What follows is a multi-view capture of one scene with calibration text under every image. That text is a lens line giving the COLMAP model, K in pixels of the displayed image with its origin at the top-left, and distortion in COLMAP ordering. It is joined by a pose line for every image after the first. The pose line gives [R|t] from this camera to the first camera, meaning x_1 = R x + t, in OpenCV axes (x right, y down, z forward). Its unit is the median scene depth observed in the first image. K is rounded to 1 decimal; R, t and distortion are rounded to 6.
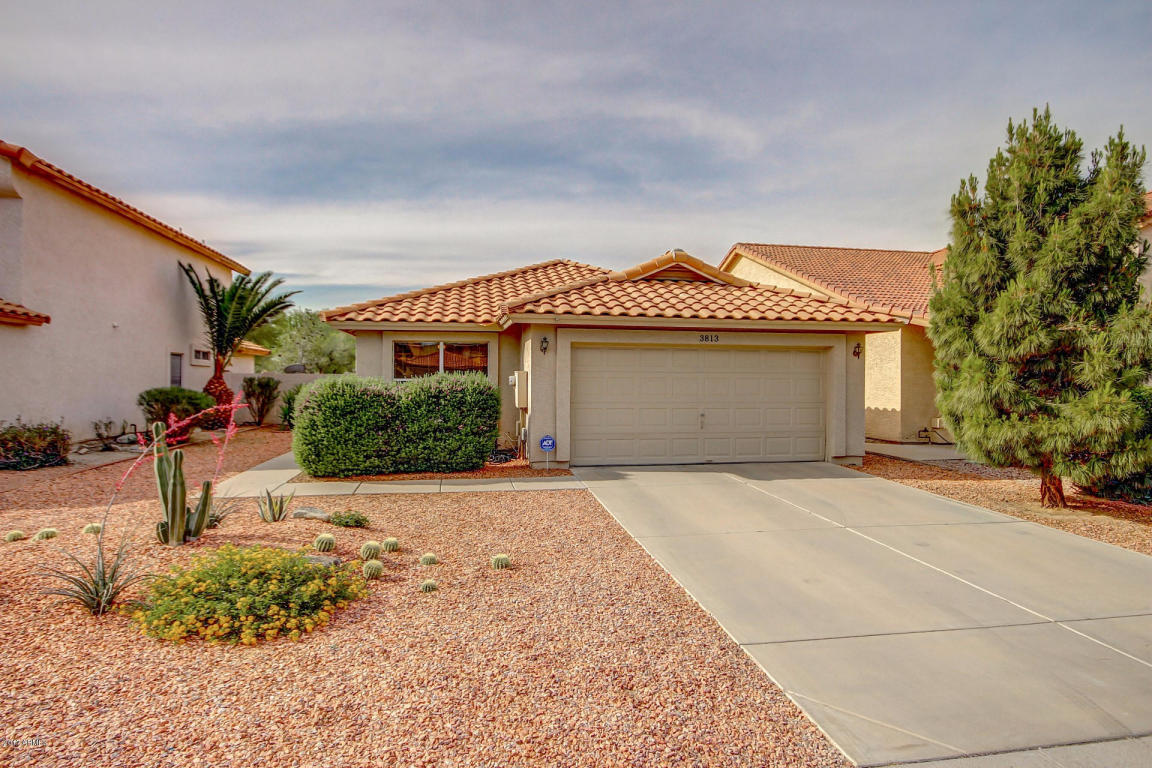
lens RADIAL K [[629.2, 0, 571.5], [0, 629.2, 378.5], [0, 0, 1]] dist [0.012146, 0.000301]
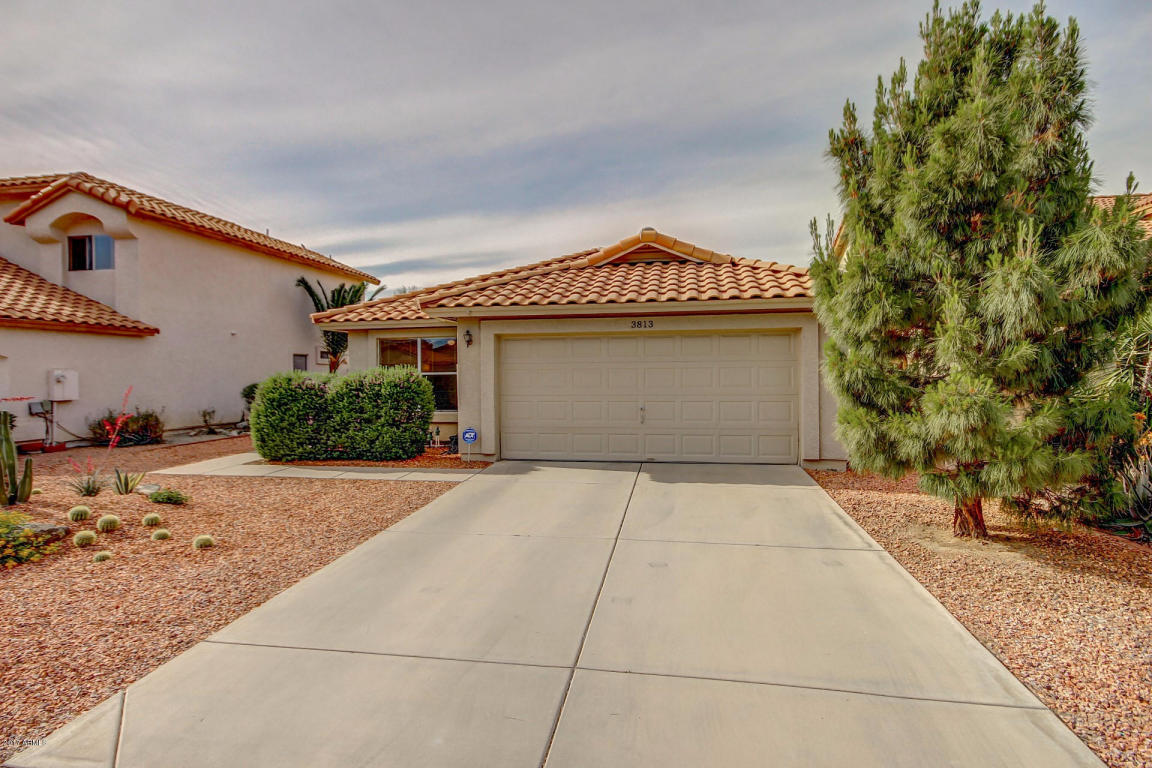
lens RADIAL K [[629.2, 0, 573.1], [0, 629.2, 381.2], [0, 0, 1]] dist [0.012146, 0.000301]
pose [[0.932328, -0.008583, -0.361512, 0.466298], [0.013933, 0.999829, 0.012197, 0.005875], [0.361346, -0.016408, 0.932288, 0.118824]]
